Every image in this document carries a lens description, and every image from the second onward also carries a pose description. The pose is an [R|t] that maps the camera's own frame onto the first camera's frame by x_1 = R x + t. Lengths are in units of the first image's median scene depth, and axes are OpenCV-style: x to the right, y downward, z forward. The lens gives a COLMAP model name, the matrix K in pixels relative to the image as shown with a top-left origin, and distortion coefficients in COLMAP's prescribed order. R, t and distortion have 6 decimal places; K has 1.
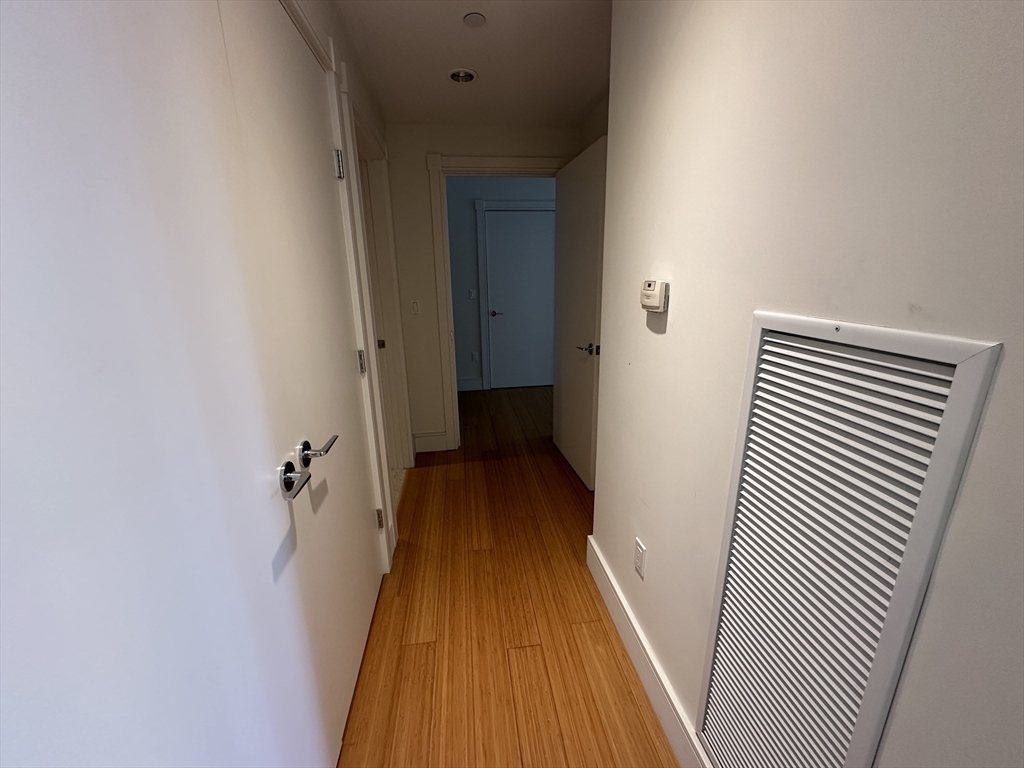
lens RADIAL K [[406.5, 0, 512.5], [0, 406.5, 384.5], [0, 0, 1]] dist [-0.002813, 0.000992]
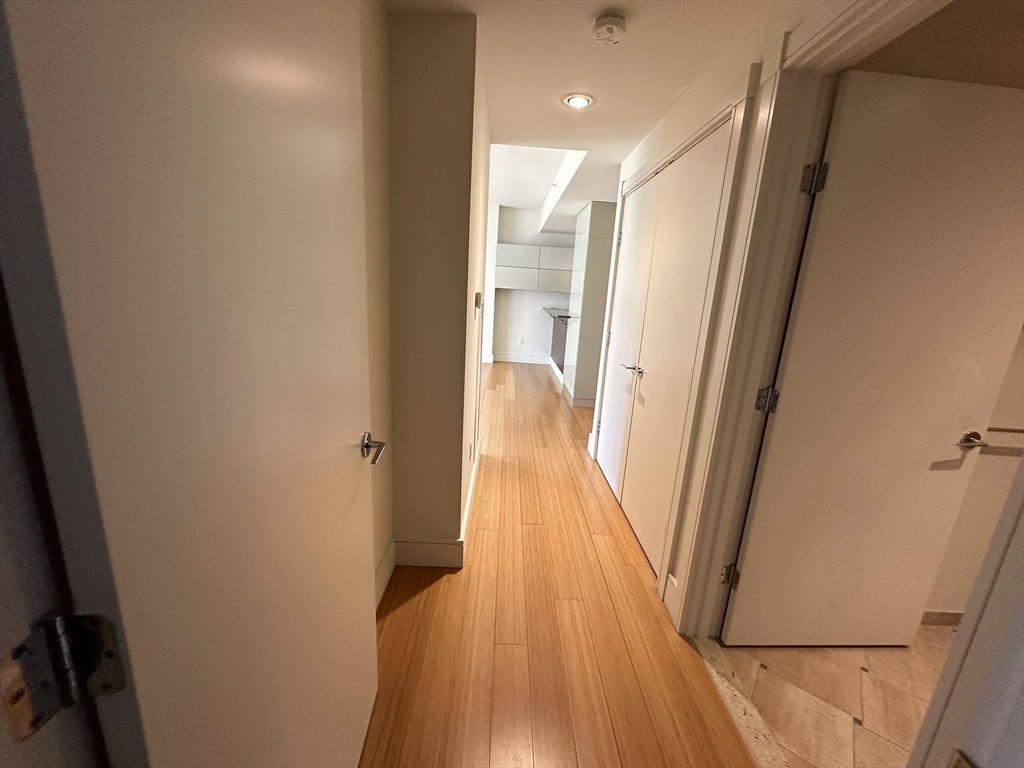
lens RADIAL K [[406.5, 0, 509.5], [0, 406.5, 388.4], [0, 0, 1]] dist [-0.002813, 0.000992]
pose [[-0.991041, -0.069075, 0.114311, -0.023254], [-0.004649, 0.873200, 0.487340, -0.524821], [-0.133479, 0.482442, -0.865698, 1.905542]]
